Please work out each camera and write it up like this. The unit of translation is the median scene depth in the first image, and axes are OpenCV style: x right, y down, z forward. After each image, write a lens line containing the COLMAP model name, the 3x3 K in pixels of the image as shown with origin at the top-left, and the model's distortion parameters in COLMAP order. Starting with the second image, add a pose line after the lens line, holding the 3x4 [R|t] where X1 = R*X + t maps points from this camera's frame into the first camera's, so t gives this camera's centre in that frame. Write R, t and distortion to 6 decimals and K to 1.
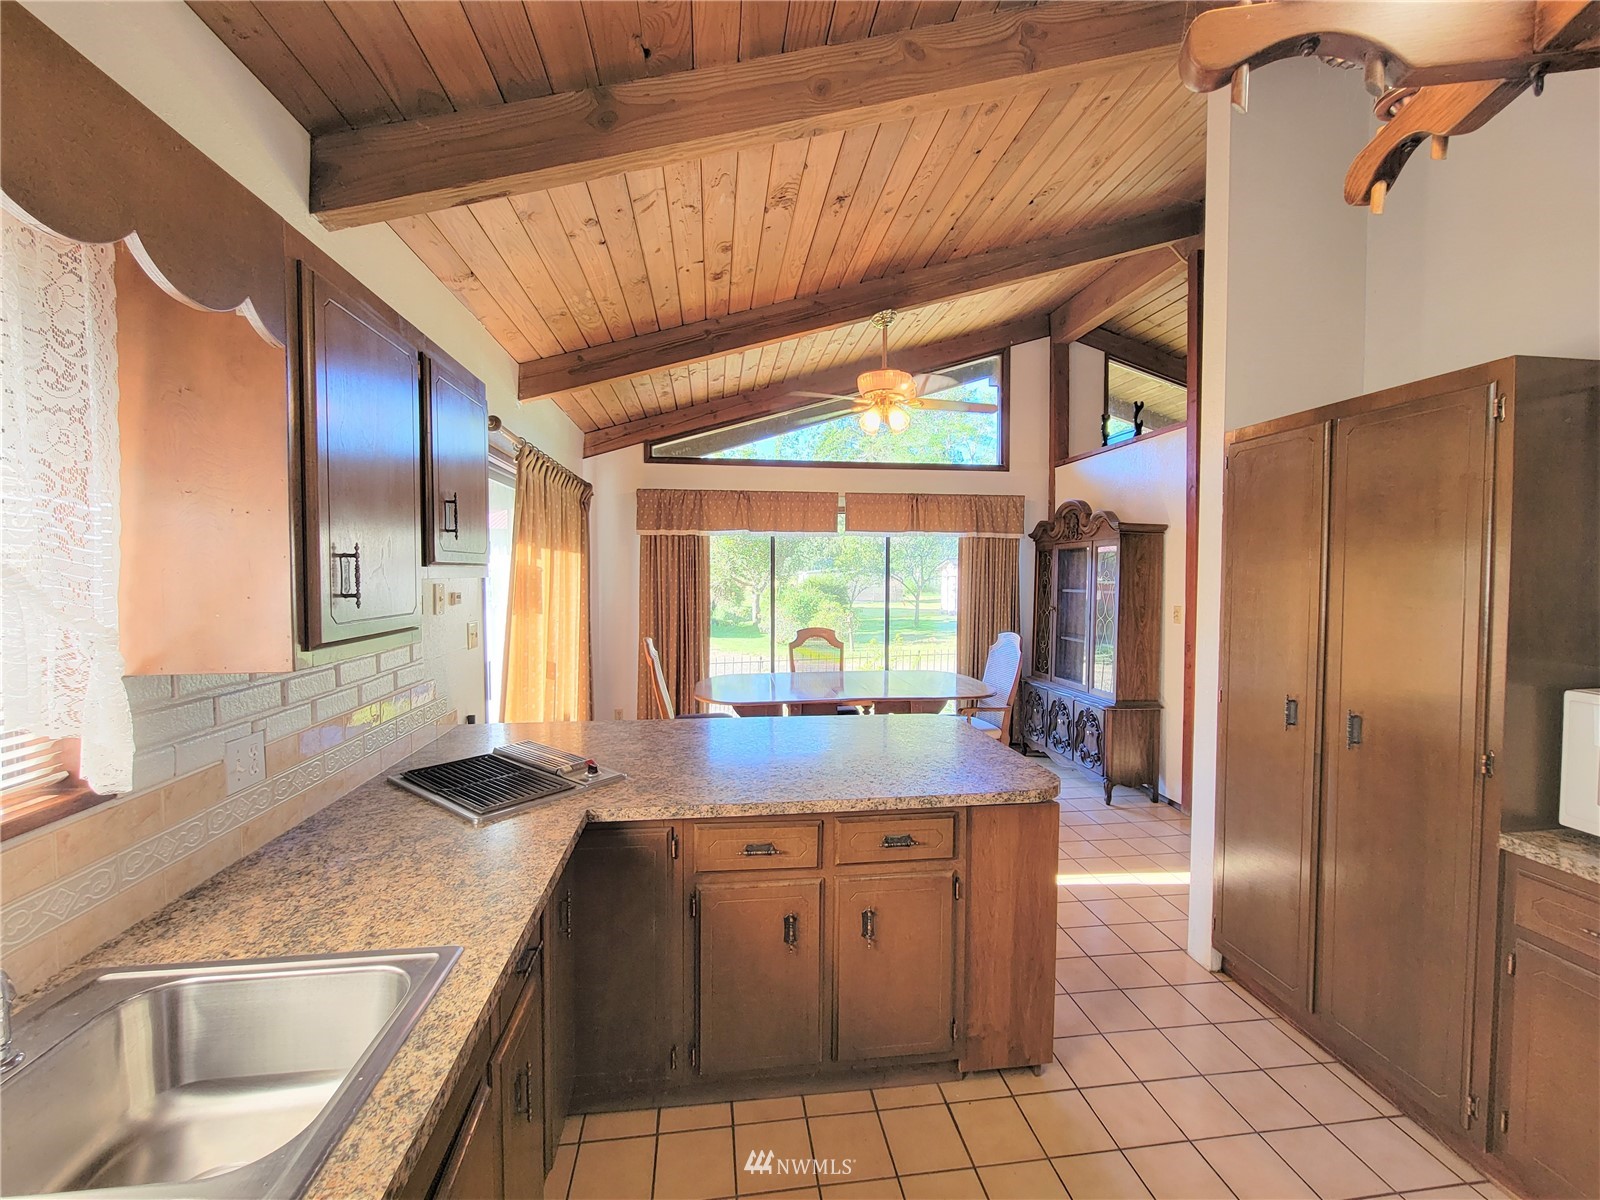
lens RADIAL K [[656.8, 0, 799.2], [0, 656.8, 596.7], [0, 0, 1]] dist [-0.003442, 0.000713]
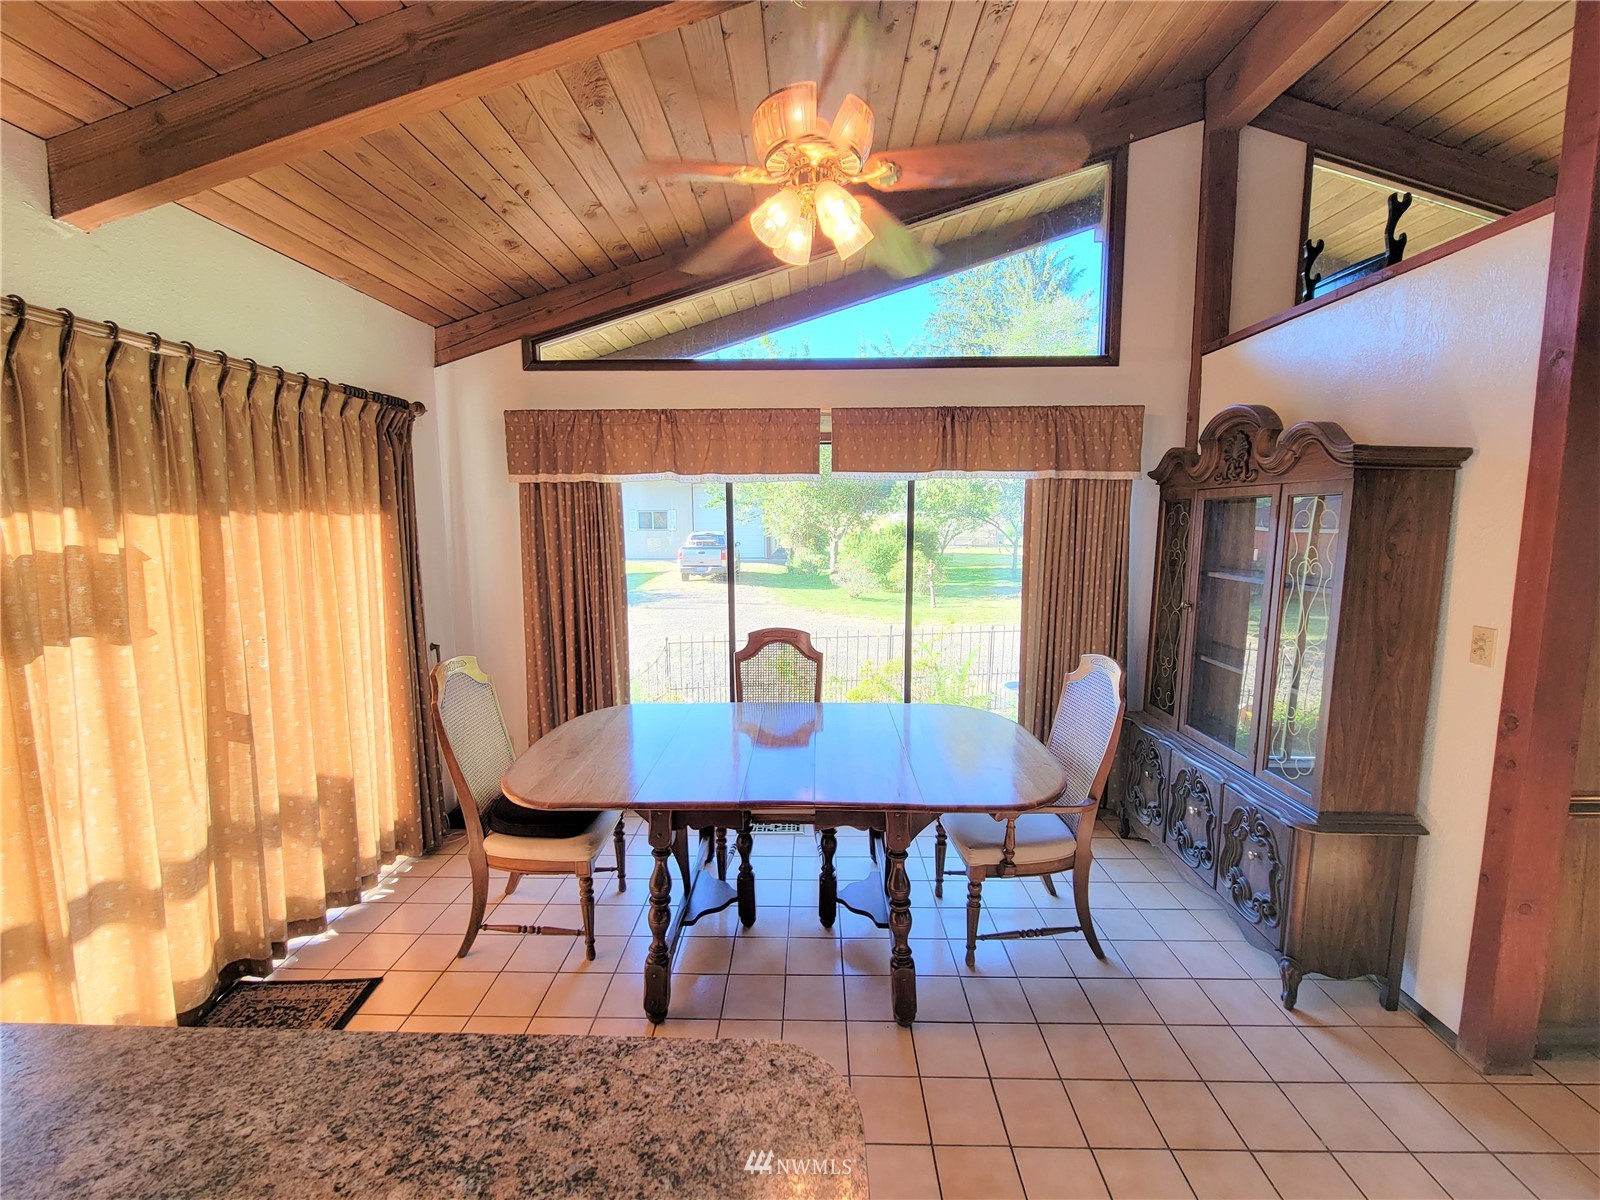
lens RADIAL K [[656.8, 0, 804.5], [0, 656.8, 593.1], [0, 0, 1]] dist [-0.003442, 0.000713]
pose [[0.989028, 0.011708, -0.147261, 0.139856], [0.000753, 0.996442, 0.084279, -0.039164], [0.147724, -0.083466, 0.985500, 0.386928]]
